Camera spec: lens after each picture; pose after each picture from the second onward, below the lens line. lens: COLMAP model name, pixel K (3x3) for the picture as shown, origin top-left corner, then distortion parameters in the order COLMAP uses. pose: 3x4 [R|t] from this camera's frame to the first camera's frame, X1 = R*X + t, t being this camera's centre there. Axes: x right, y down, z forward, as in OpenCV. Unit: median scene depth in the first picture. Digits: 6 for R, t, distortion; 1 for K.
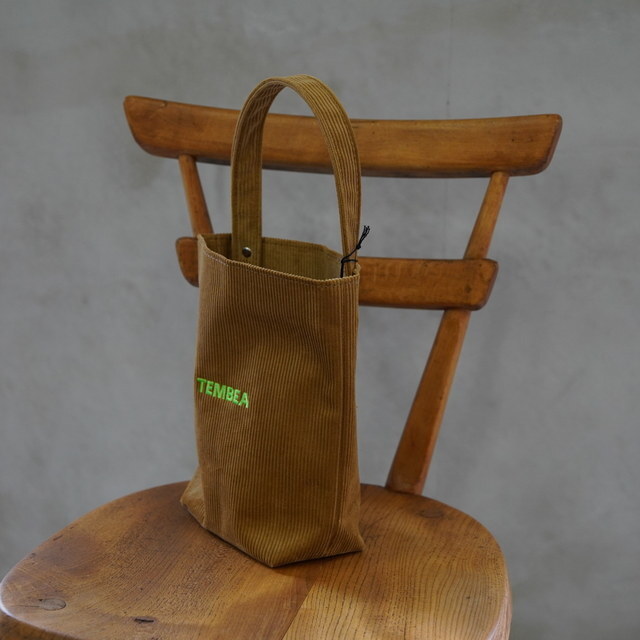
lens RADIAL K [[1575.3, 0, 315.3], [0, 1575.3, 322.6], [0, 0, 1]] dist [0.275333, 0.000000]
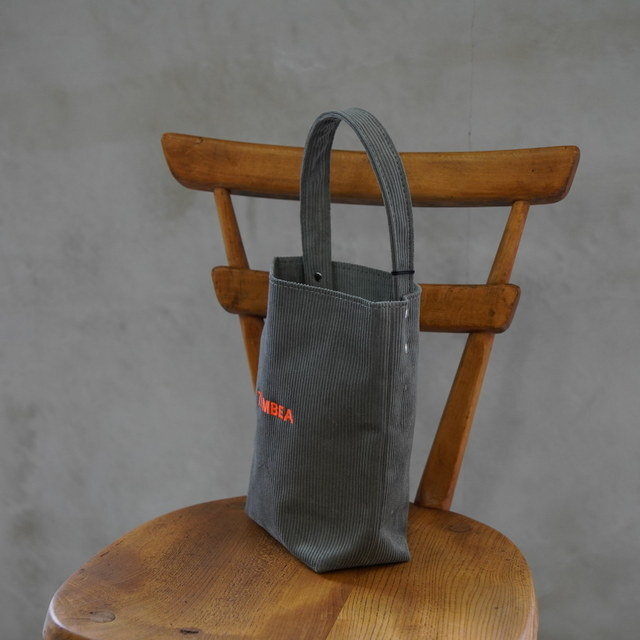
lens RADIAL K [[1575.3, 0, 315.3], [0, 1575.3, 323.0], [0, 0, 1]] dist [0.275333, 0.000000]
pose [[0.999864, -0.011249, -0.012077, -0.007447], [0.011120, 0.999881, -0.010650, -0.004562], [0.012196, 0.010514, 0.999870, -0.047615]]
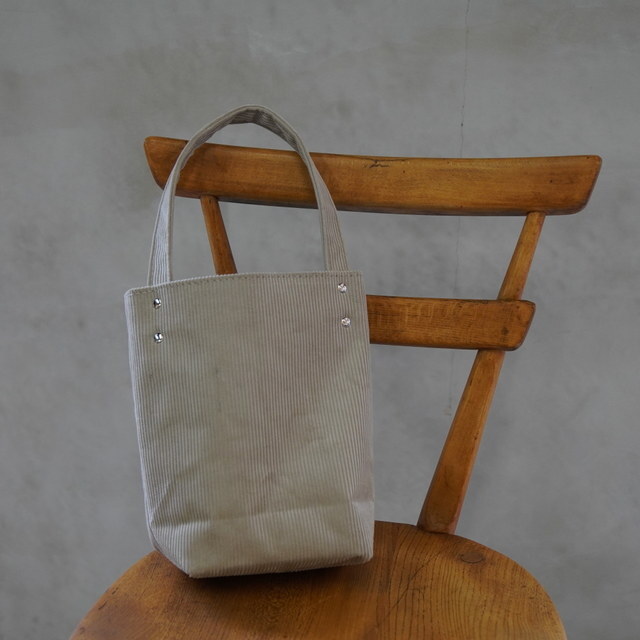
lens RADIAL K [[1575.3, 0, 315.0], [0, 1575.3, 322.2], [0, 0, 1]] dist [0.275333, 0.000000]
pose [[0.996544, -0.027634, 0.078333, -0.096976], [0.022583, 0.997653, 0.064646, -0.091782], [-0.079936, -0.062654, 0.994829, 0.028916]]
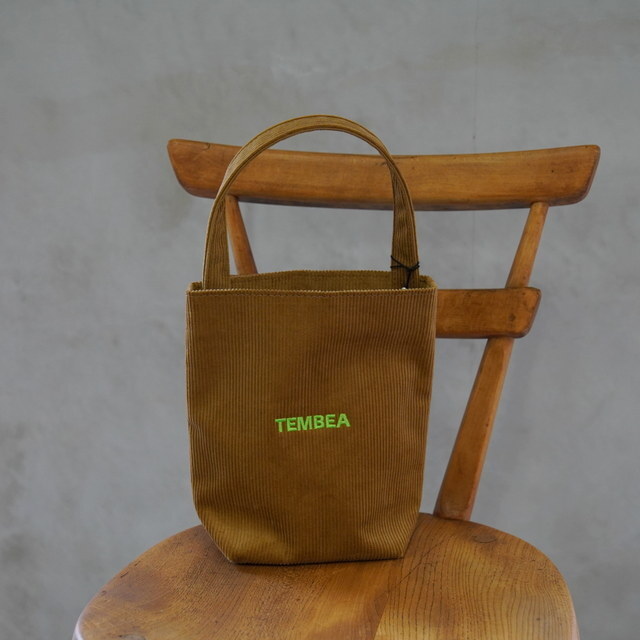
lens RADIAL K [[1575.3, 0, 317.4], [0, 1575.3, 320.9], [0, 0, 1]] dist [0.275333, 0.000000]
pose [[0.998743, -0.031624, 0.038901, -0.068401], [0.032586, 0.999172, -0.024359, 0.002023], [-0.038098, 0.025596, 0.998946, -0.018917]]
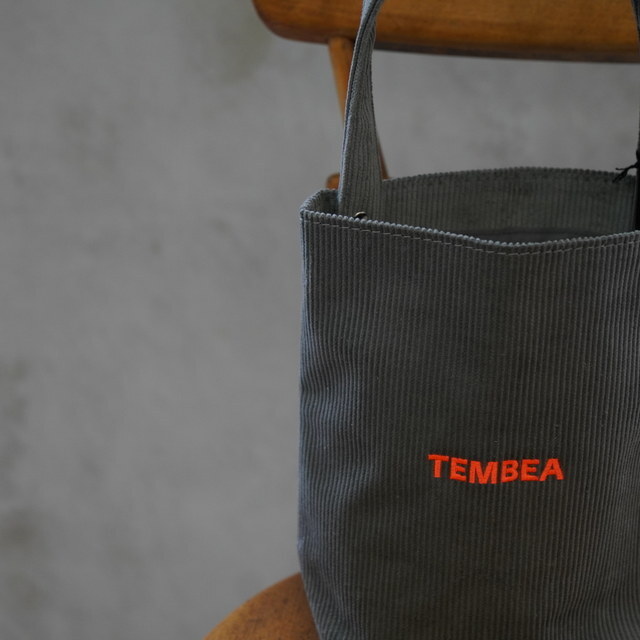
lens RADIAL K [[1575.3, 0, 314.4], [0, 1575.3, 321.0], [0, 0, 1]] dist [0.275333, 0.000000]
pose [[0.999705, -0.023416, 0.006458, -0.100859], [0.022673, 0.994949, 0.097790, -0.058785], [-0.008715, -0.097614, 0.995186, 0.390548]]
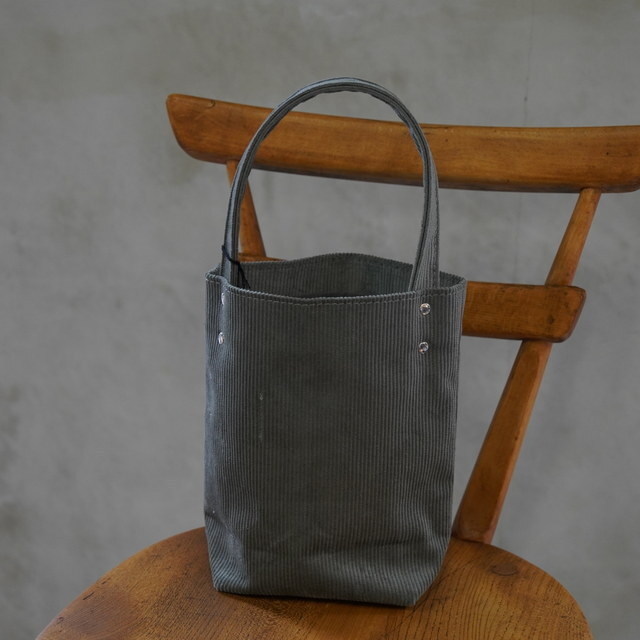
lens RADIAL K [[1575.3, 0, 316.6], [0, 1575.3, 321.9], [0, 0, 1]] dist [0.275333, 0.000000]
pose [[0.999771, 0.016388, -0.013731, -0.022276], [-0.015782, 0.998945, 0.043115, -0.055450], [0.014423, -0.042889, 0.998976, 0.107159]]
